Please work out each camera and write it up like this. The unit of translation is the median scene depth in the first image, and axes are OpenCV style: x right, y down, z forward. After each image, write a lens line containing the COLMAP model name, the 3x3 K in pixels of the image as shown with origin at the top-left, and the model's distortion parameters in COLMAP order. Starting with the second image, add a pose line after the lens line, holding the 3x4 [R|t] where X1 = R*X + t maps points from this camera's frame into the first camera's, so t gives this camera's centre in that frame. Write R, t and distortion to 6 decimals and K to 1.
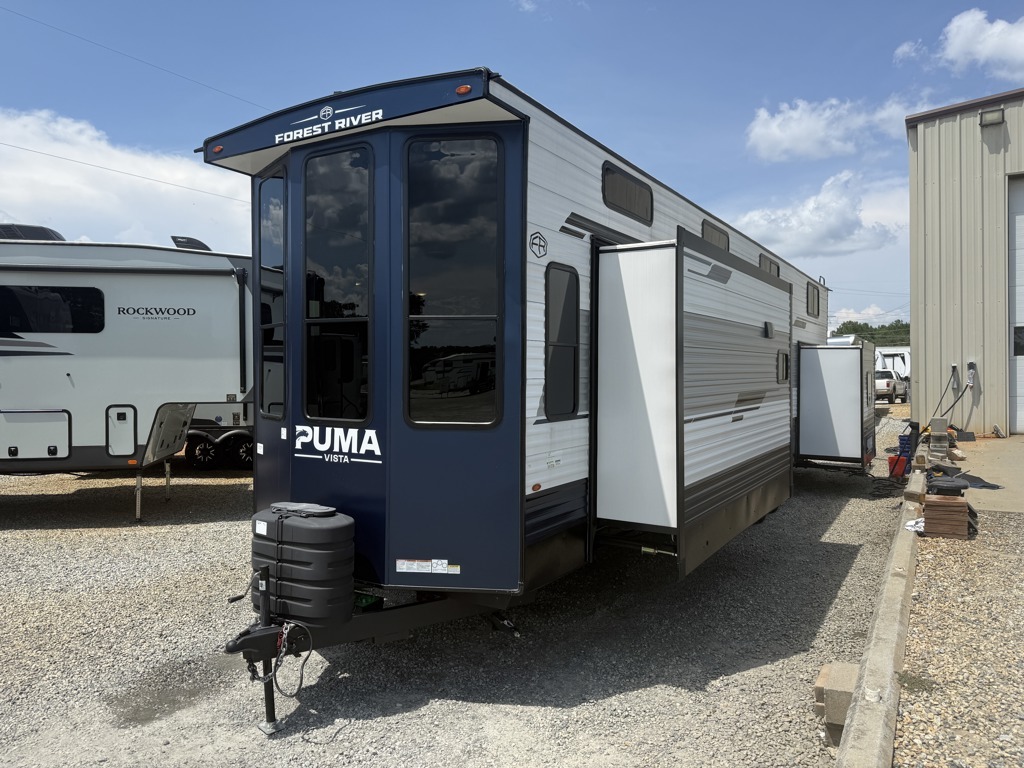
lens RADIAL K [[720.8, 0, 512.0], [0, 720.8, 384.0], [0, 0, 1]] dist [0.084624, -0.113461]
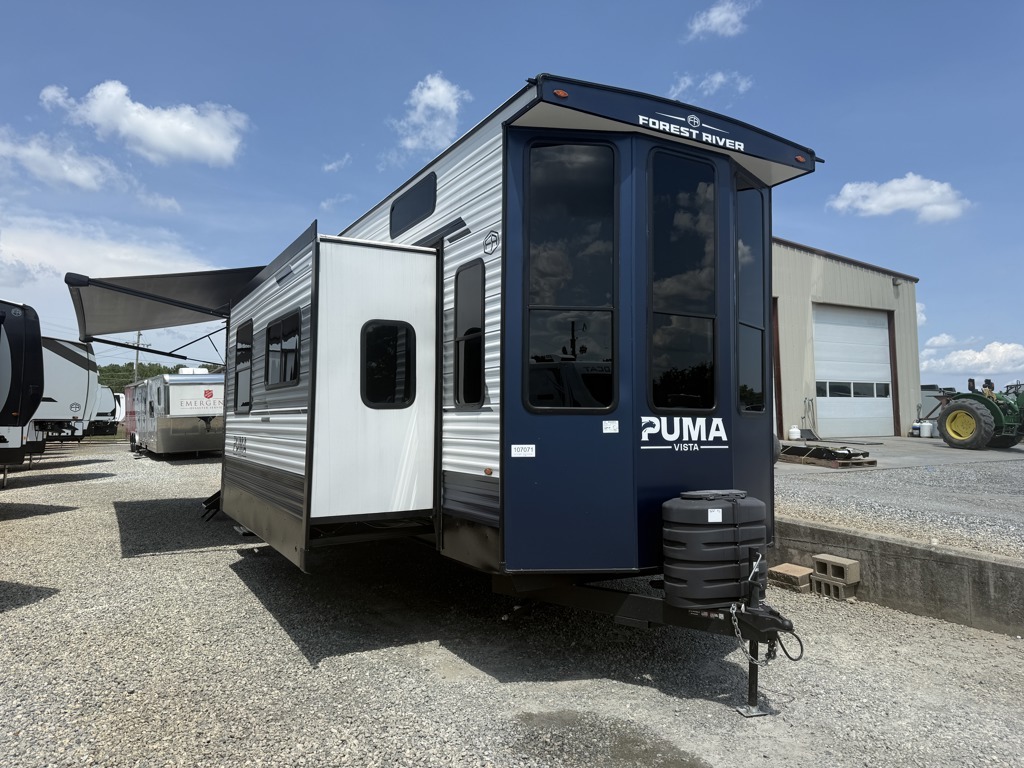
lens RADIAL K [[720.8, 0, 512.0], [0, 720.8, 384.0], [0, 0, 1]] dist [0.084624, -0.113461]
pose [[0.480267, 0.051882, 0.875587, -1.274383], [0.006662, 0.998004, -0.062791, 0.076430], [-0.877097, 0.035989, 0.478963, 0.723275]]
